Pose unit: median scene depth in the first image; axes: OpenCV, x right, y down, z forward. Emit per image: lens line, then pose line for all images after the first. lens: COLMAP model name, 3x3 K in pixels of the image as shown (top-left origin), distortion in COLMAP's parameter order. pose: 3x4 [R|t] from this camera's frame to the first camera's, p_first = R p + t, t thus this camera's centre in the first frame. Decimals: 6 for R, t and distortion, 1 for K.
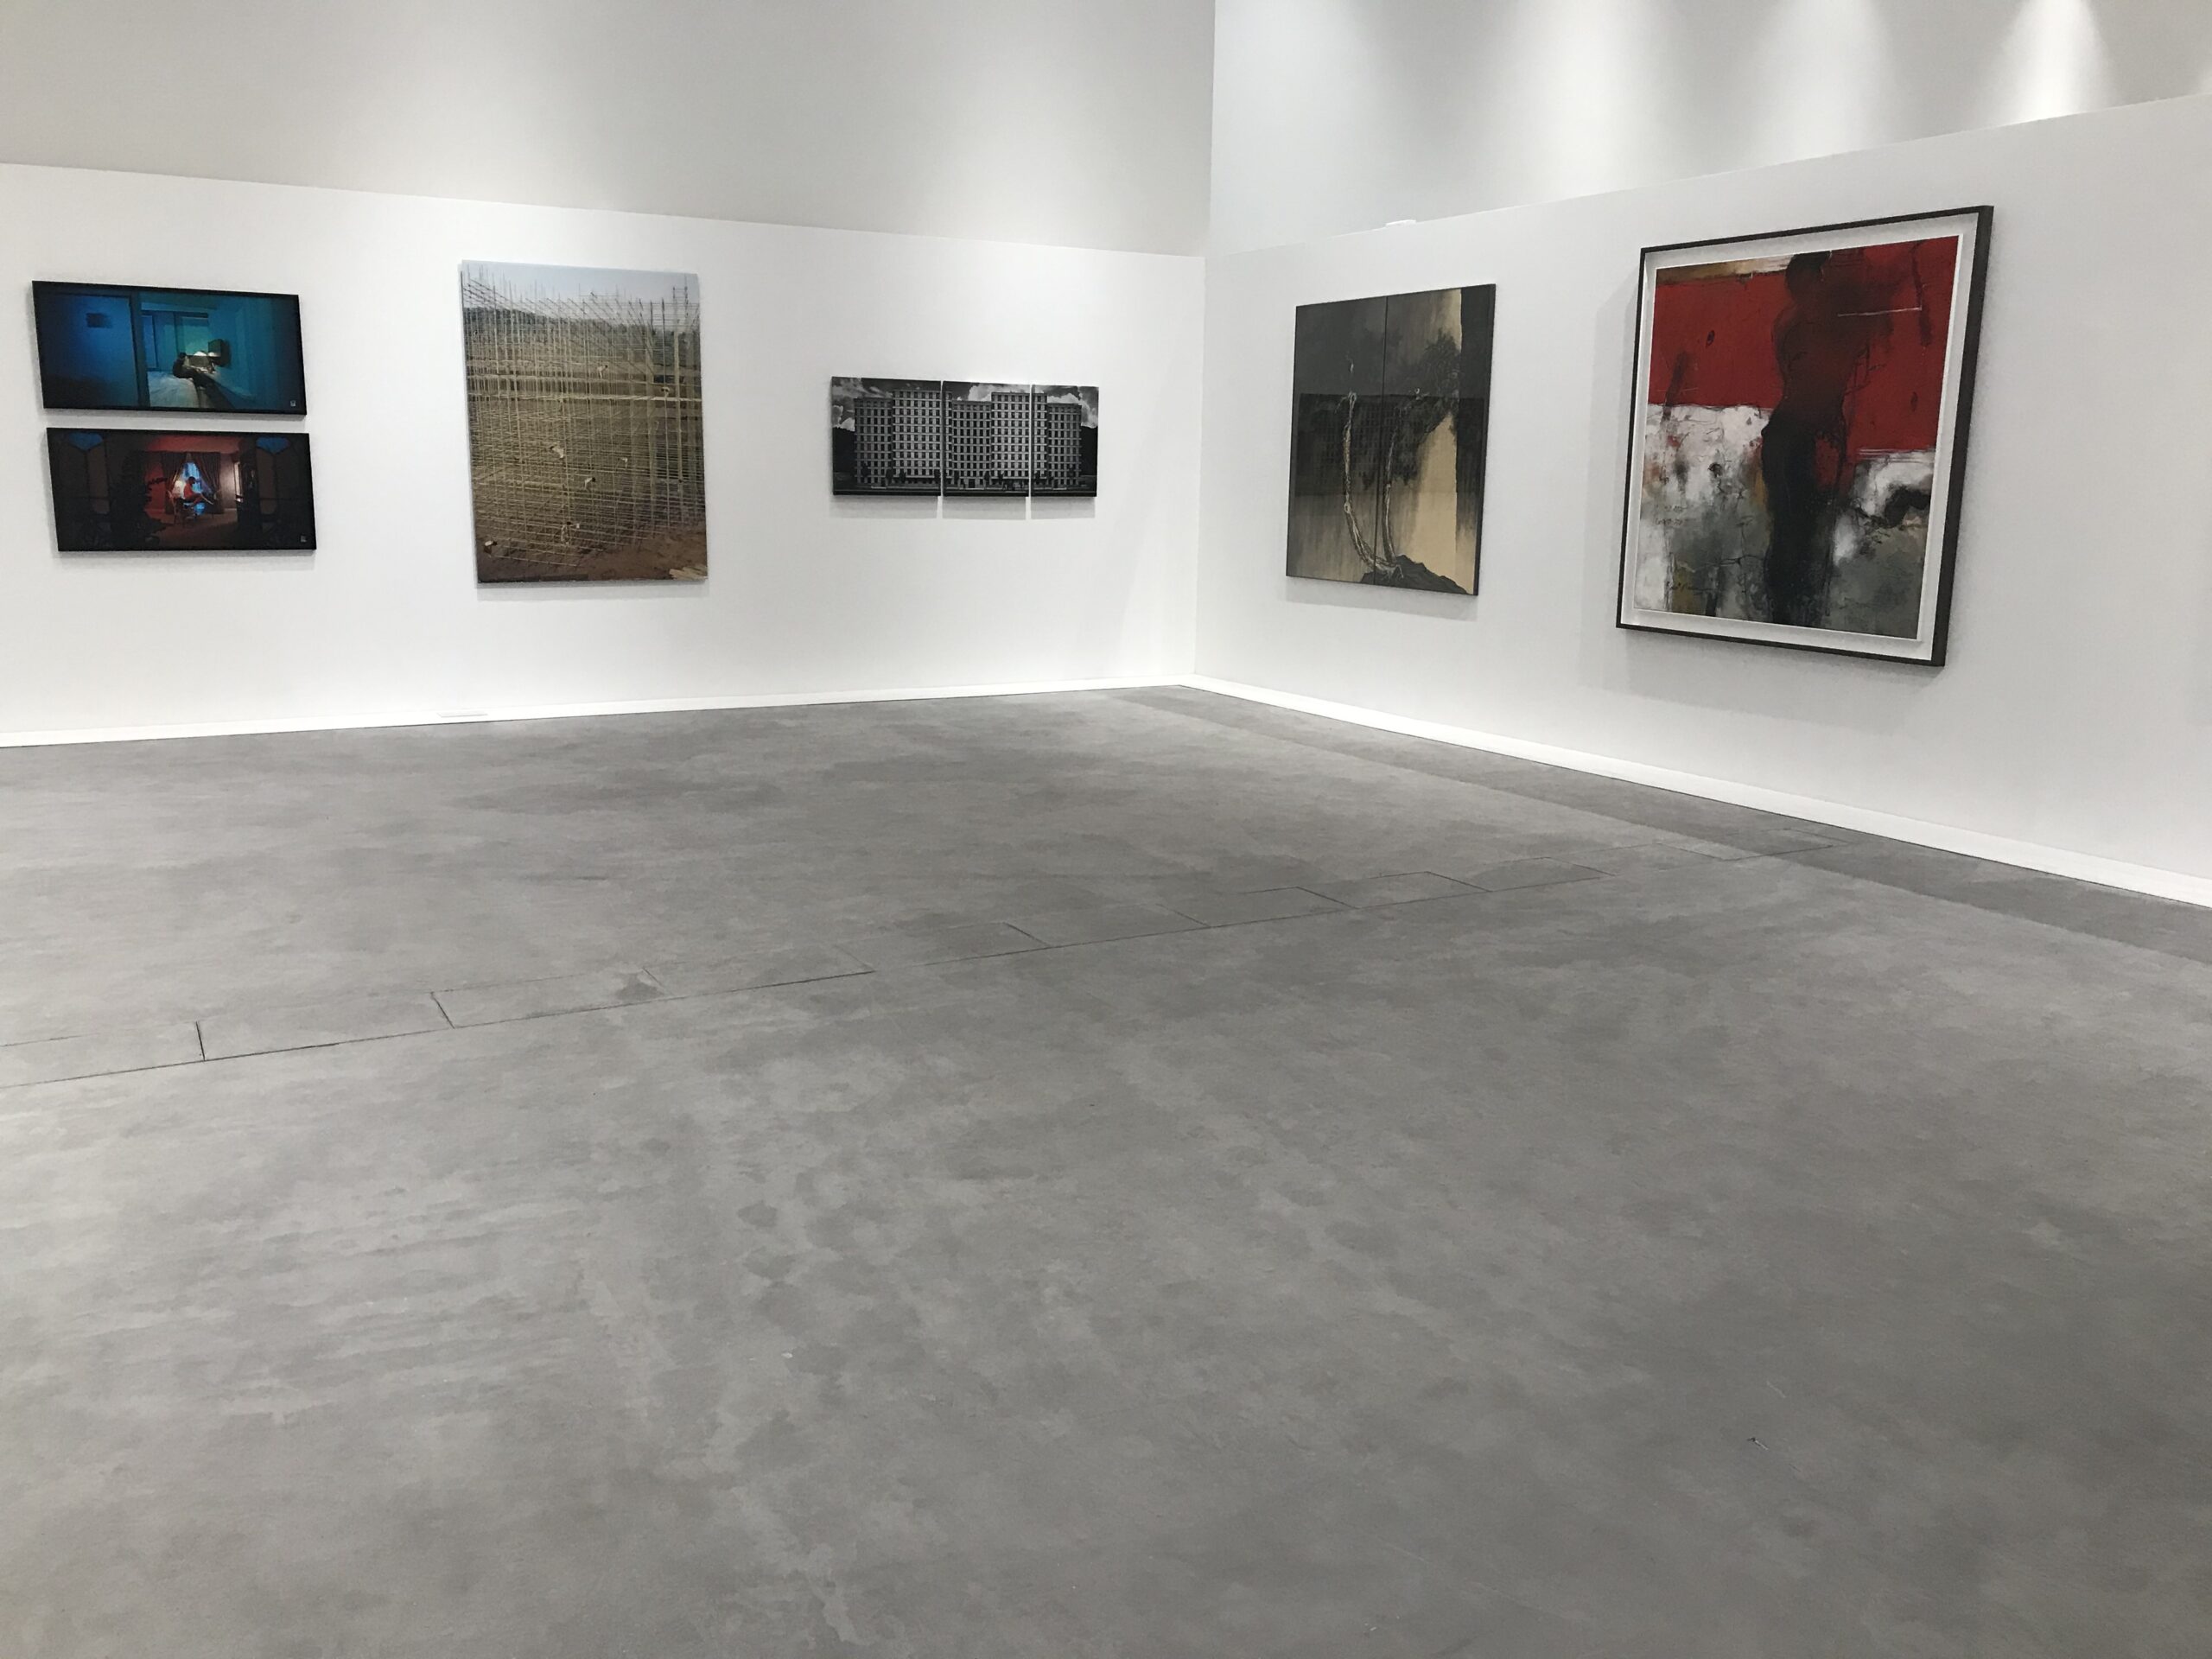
lens RADIAL K [[1791.1, 0, 1111.4], [0, 1791.1, 825.0], [0, 0, 1]] dist [0.005879, -0.017797]
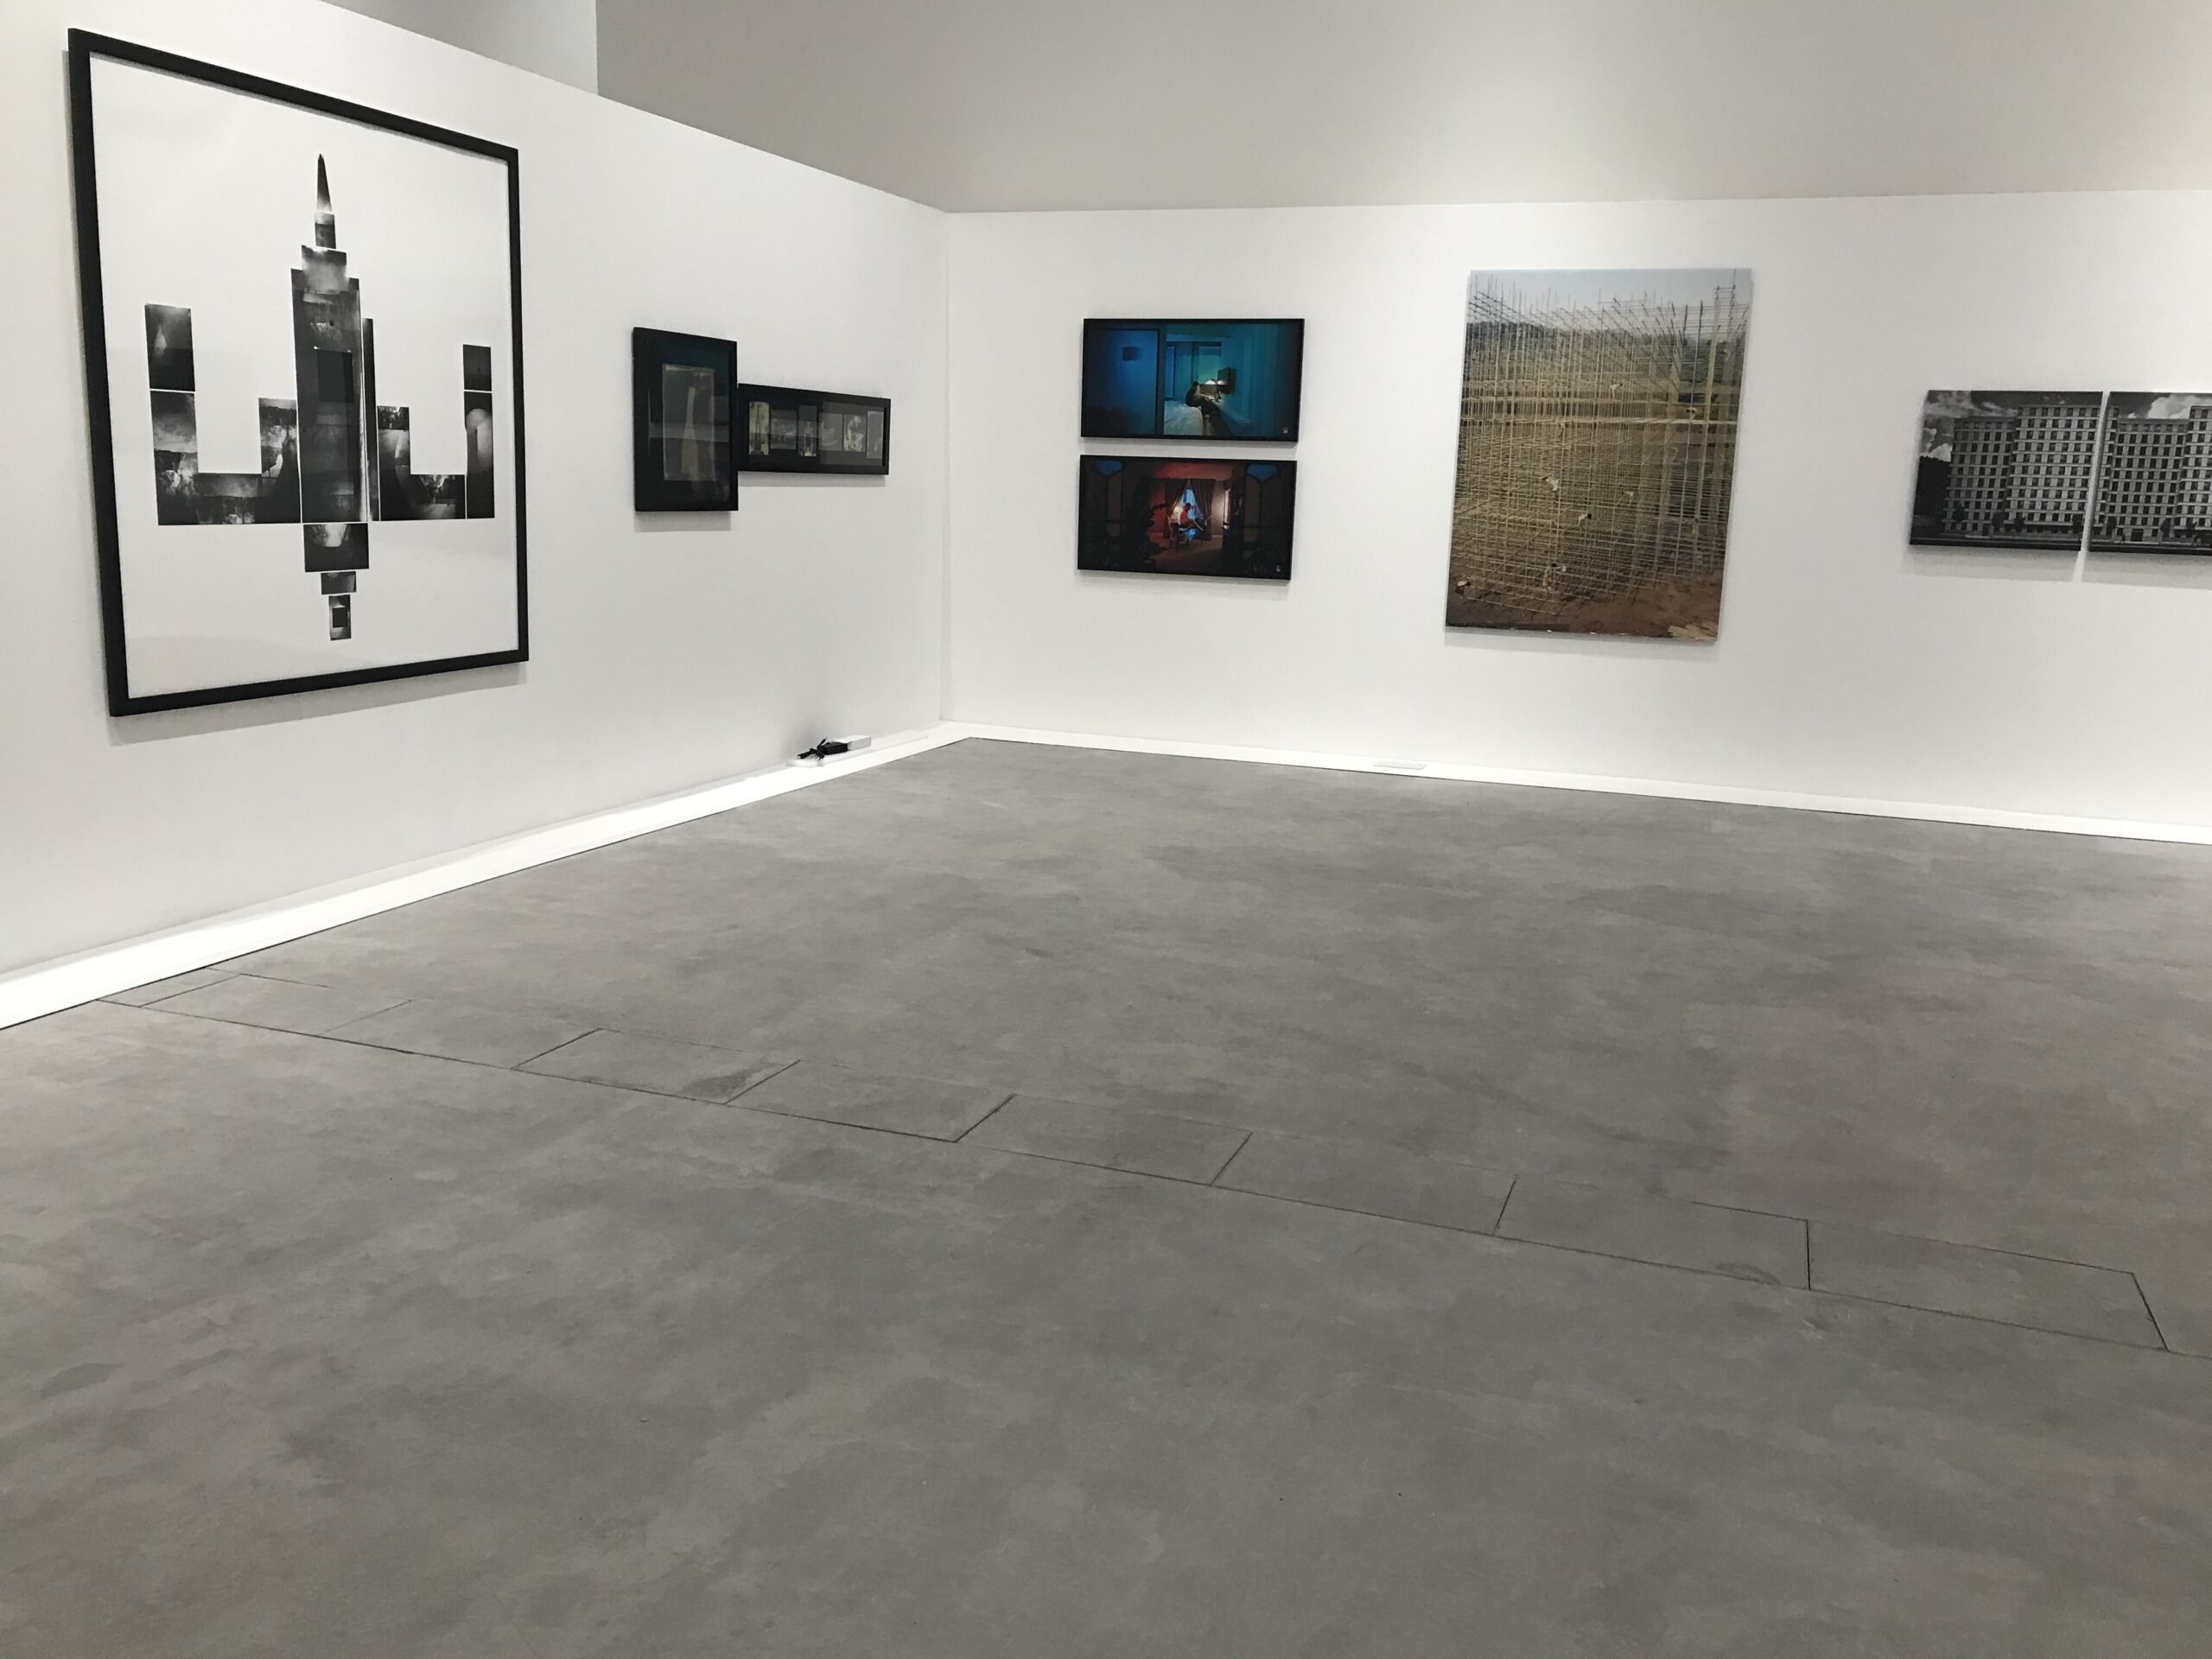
lens RADIAL K [[1791.1, 0, 1107.8], [0, 1791.1, 836.2], [0, 0, 1]] dist [0.005879, -0.017797]
pose [[0.651264, 0.152923, -0.743283, 0.248860], [-0.171099, 0.983854, 0.052502, -0.052479], [0.739311, 0.092983, 0.666914, 0.300169]]
